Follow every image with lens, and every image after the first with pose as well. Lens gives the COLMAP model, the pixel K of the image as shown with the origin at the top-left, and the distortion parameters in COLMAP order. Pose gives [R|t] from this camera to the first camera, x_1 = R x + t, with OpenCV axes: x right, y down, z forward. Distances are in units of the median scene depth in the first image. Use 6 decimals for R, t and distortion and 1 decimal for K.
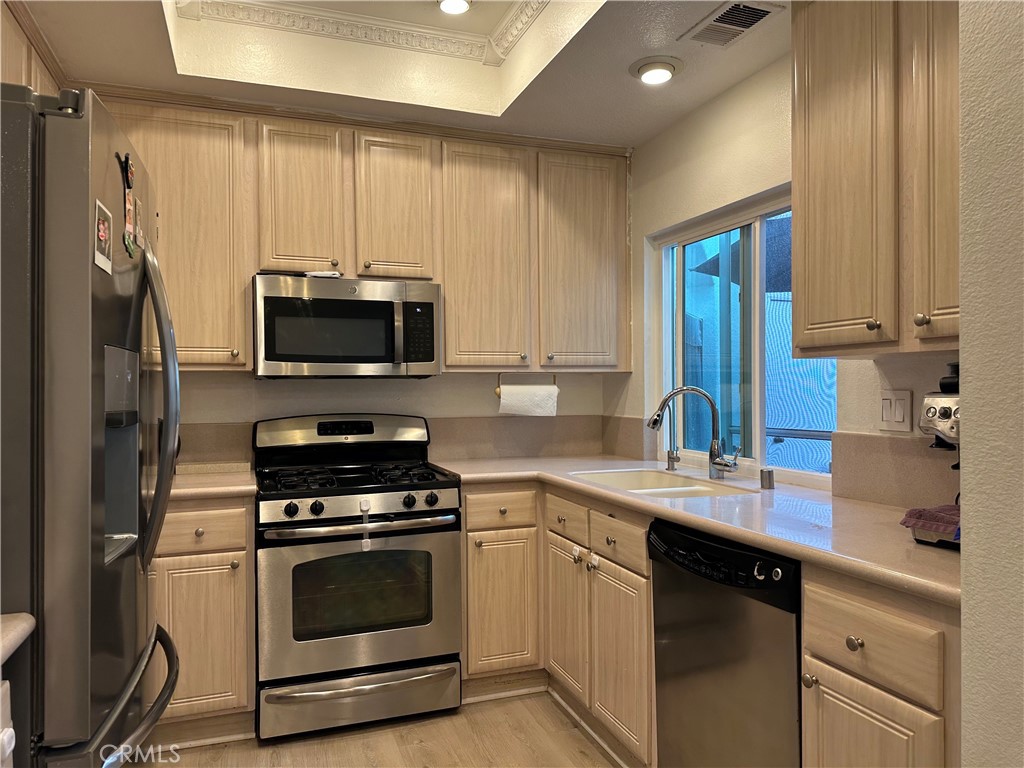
lens RADIAL K [[728.7, 0, 526.6], [0, 728.7, 387.2], [0, 0, 1]] dist [0.132041, -0.270619]
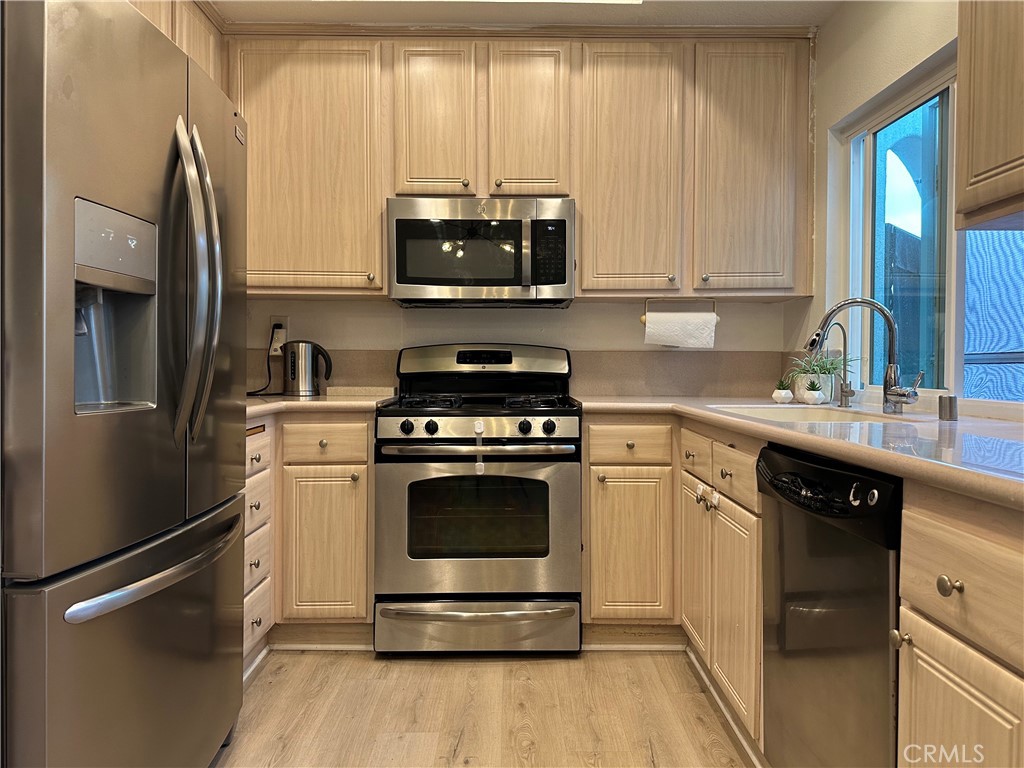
lens RADIAL K [[728.7, 0, 526.6], [0, 728.7, 387.2], [0, 0, 1]] dist [0.132041, -0.270619]
pose [[0.937983, 0.017487, -0.346239, 0.160492], [-0.008222, 0.999568, 0.028210, 0.075212], [0.346583, -0.023614, 0.937722, 0.116044]]
